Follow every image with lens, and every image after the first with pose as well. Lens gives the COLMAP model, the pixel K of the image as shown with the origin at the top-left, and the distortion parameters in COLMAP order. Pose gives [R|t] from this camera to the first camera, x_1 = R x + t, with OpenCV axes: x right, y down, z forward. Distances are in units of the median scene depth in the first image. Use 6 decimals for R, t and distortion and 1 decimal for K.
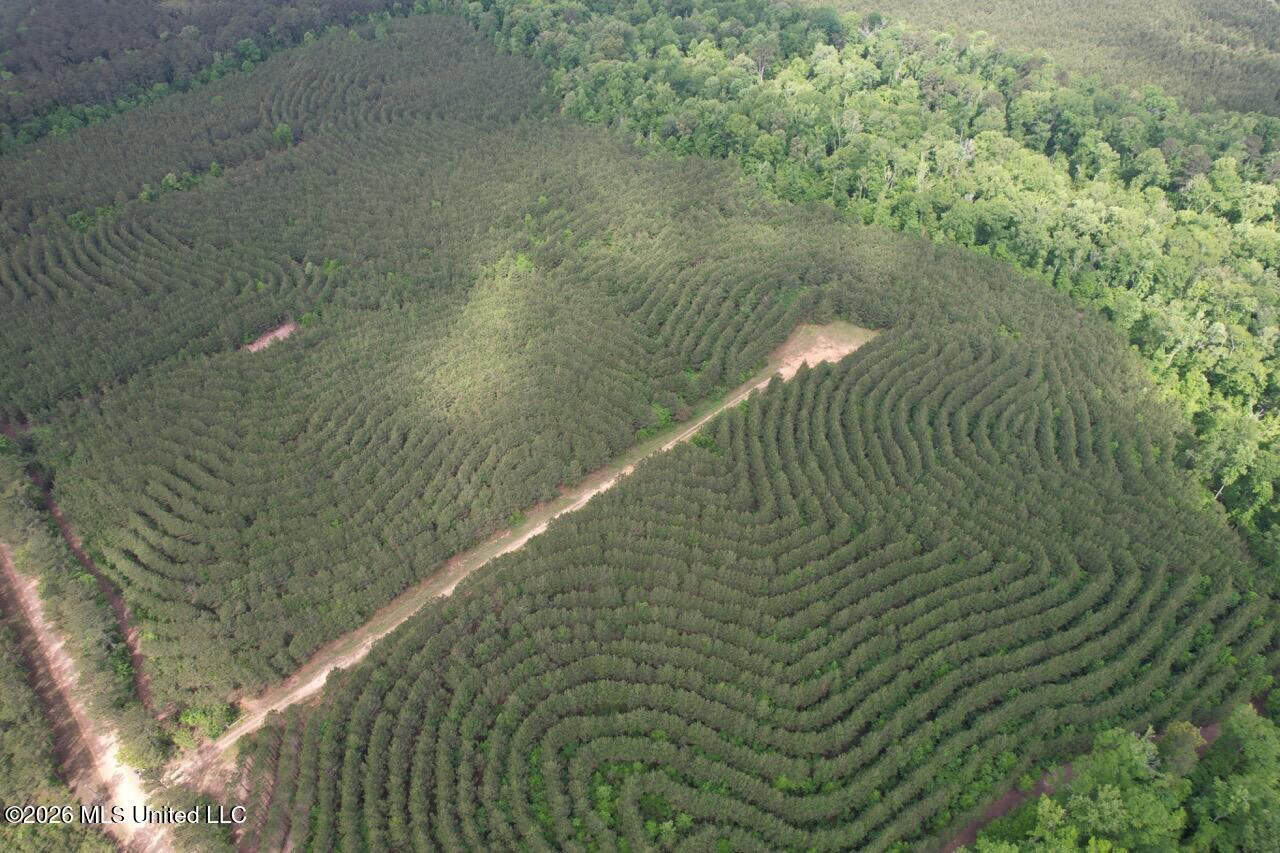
lens RADIAL K [[817.2, 0, 641.9], [0, 817.2, 432.7], [0, 0, 1]] dist [-0.075988, 0.071160]
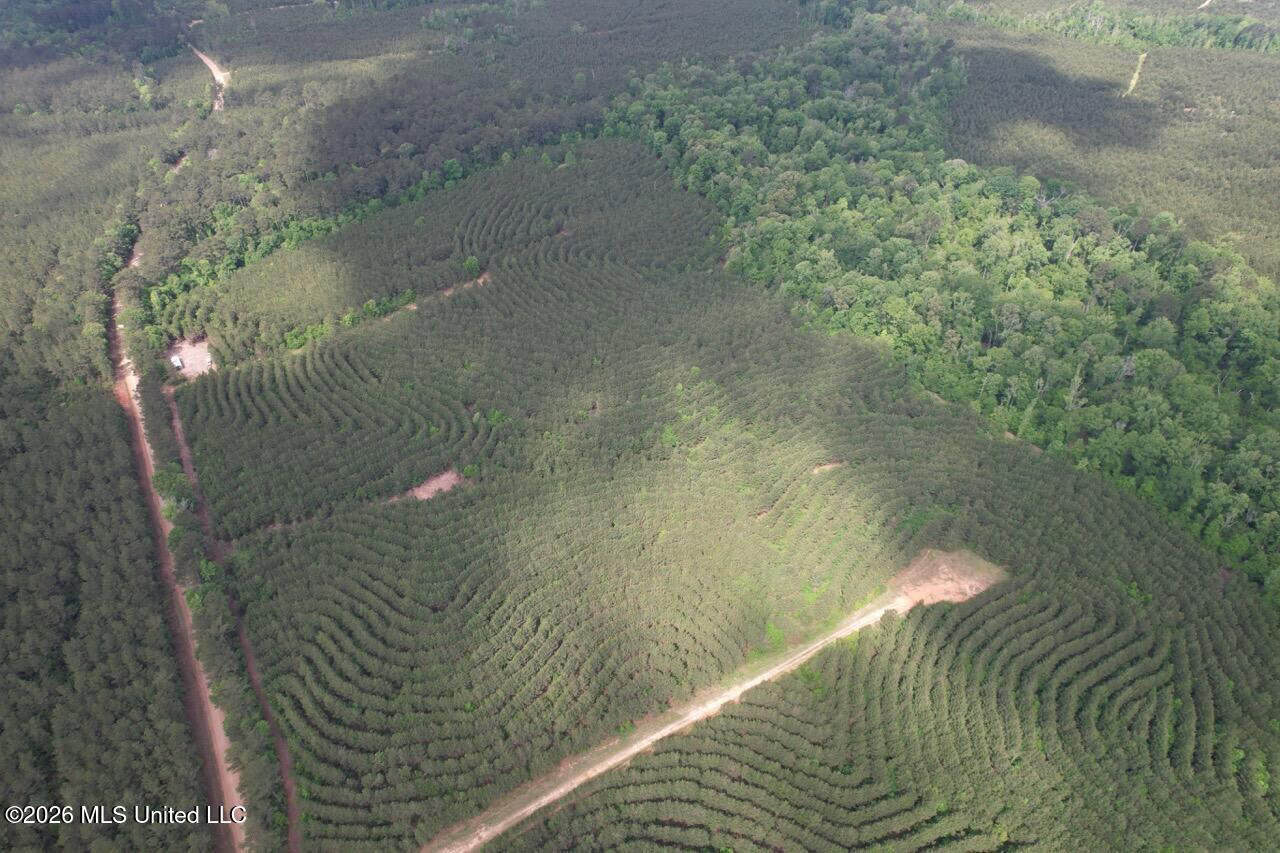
lens RADIAL K [[817.2, 0, 642.7], [0, 817.2, 432.9], [0, 0, 1]] dist [-0.075988, 0.071160]
pose [[0.977616, 0.136402, -0.160192, -0.008441], [-0.142671, 0.989367, -0.028252, -0.179702], [0.154635, 0.050475, 0.986682, -0.062875]]
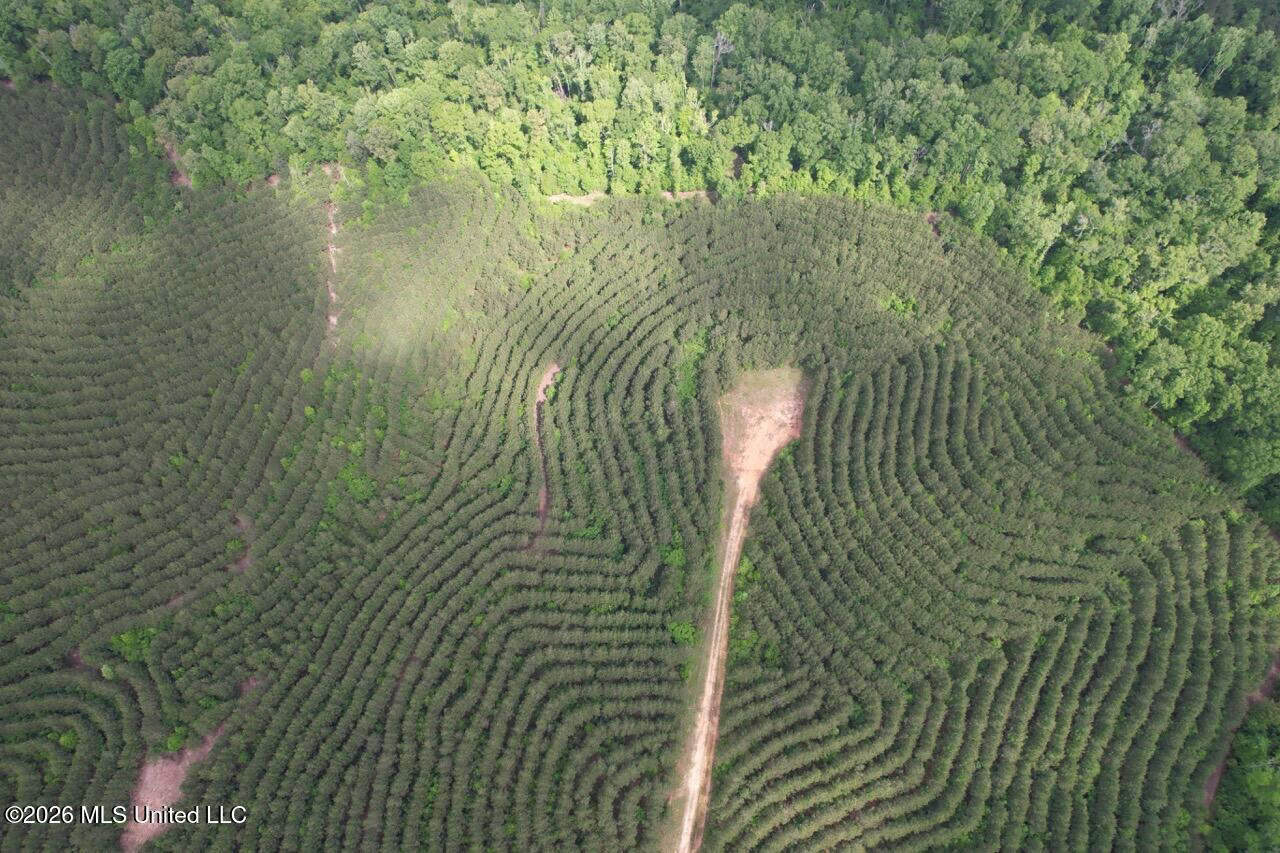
lens RADIAL K [[817.2, 0, 639.7], [0, 817.2, 437.3], [0, 0, 1]] dist [-0.075988, 0.071160]
pose [[0.811767, -0.535980, 0.231861, -0.083820], [0.416145, 0.809465, 0.414234, -0.454611], [-0.409704, -0.239774, 0.880142, 0.232702]]
